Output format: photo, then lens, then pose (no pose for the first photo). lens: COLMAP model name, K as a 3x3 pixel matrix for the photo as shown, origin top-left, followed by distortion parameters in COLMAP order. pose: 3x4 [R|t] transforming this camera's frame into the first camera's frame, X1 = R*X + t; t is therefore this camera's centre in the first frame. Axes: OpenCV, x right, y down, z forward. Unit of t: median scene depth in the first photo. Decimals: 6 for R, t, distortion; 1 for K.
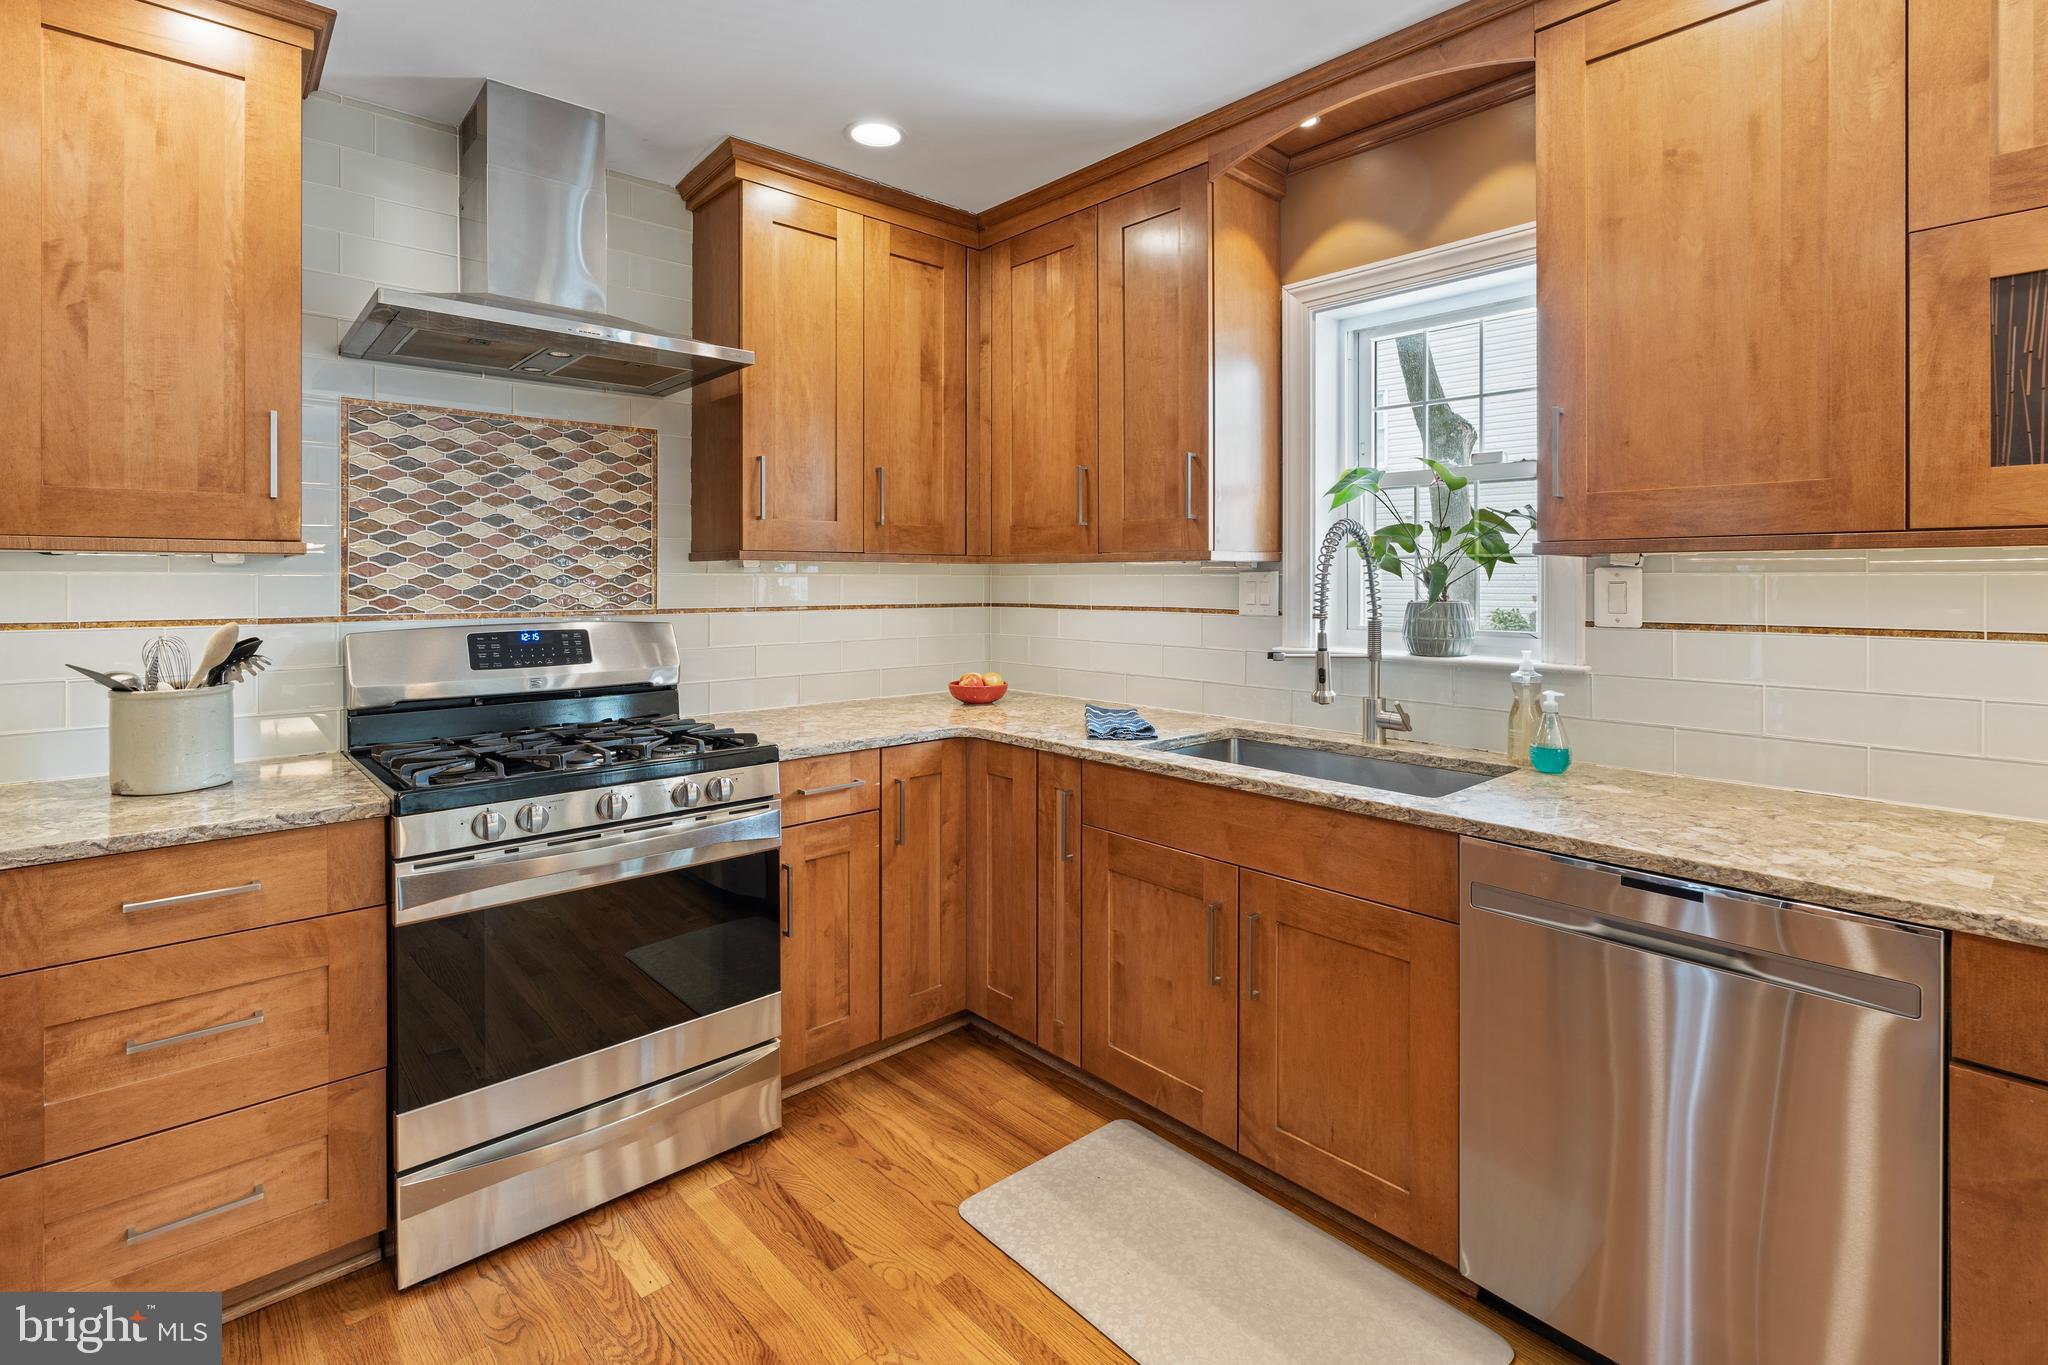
lens RADIAL K [[931.9, 0, 984.4], [0, 931.9, 571.7], [0, 0, 1]] dist [-0.010968, 0.001840]
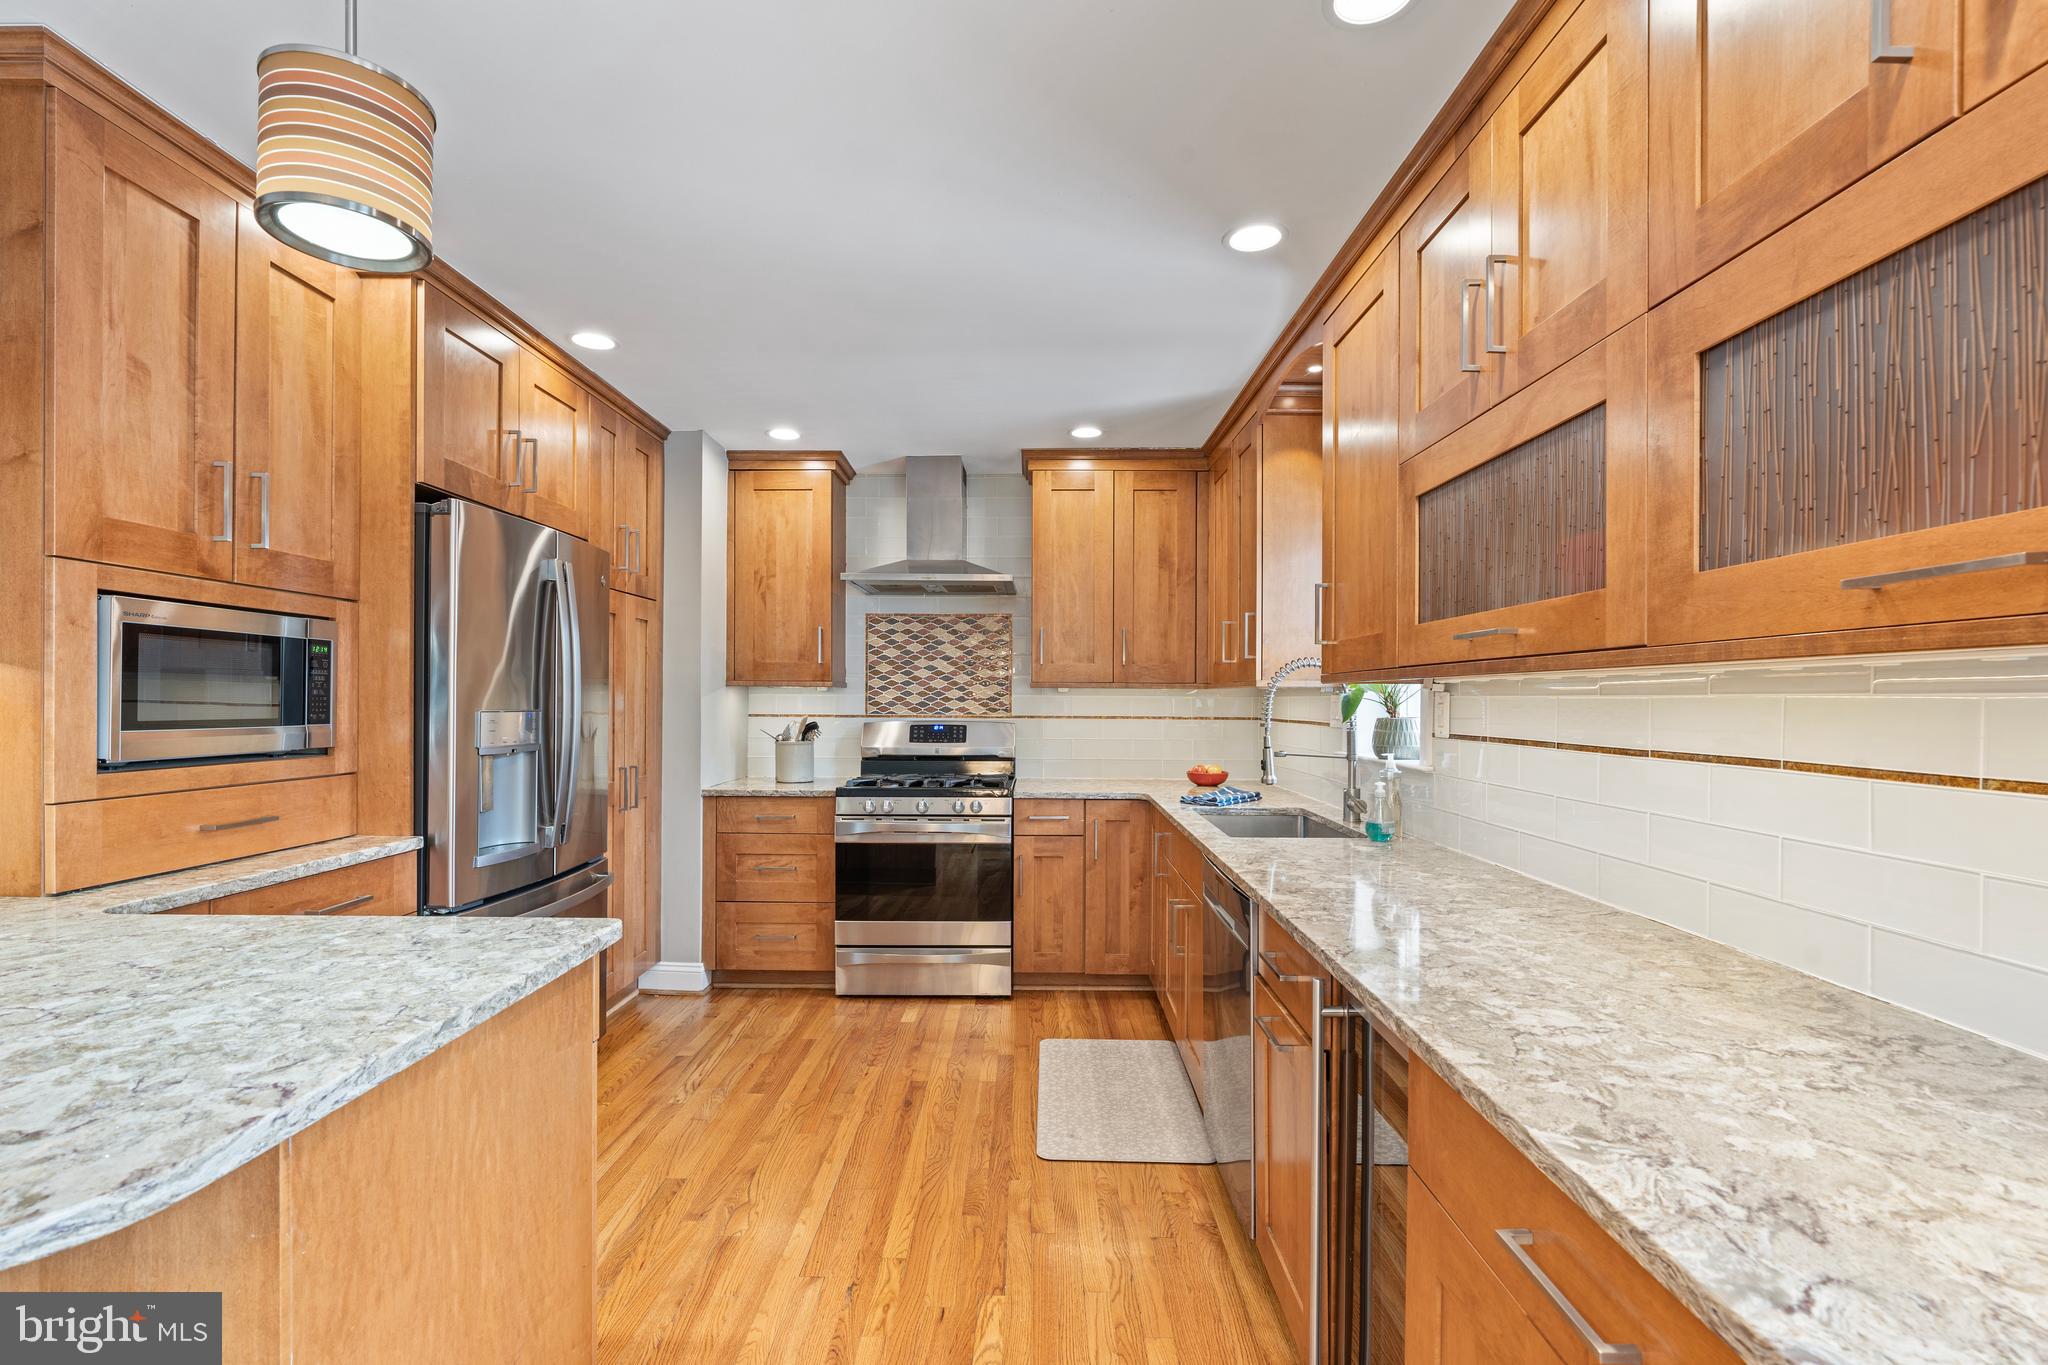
lens RADIAL K [[931.9, 0, 1032.5], [0, 931.9, 692.1], [0, 0, 1]] dist [-0.010968, 0.001840]
pose [[0.735212, -0.001494, -0.677836, 0.987750], [-0.000762, 0.999995, -0.003031, 0.001153], [0.677837, 0.002745, 0.735207, -0.306952]]
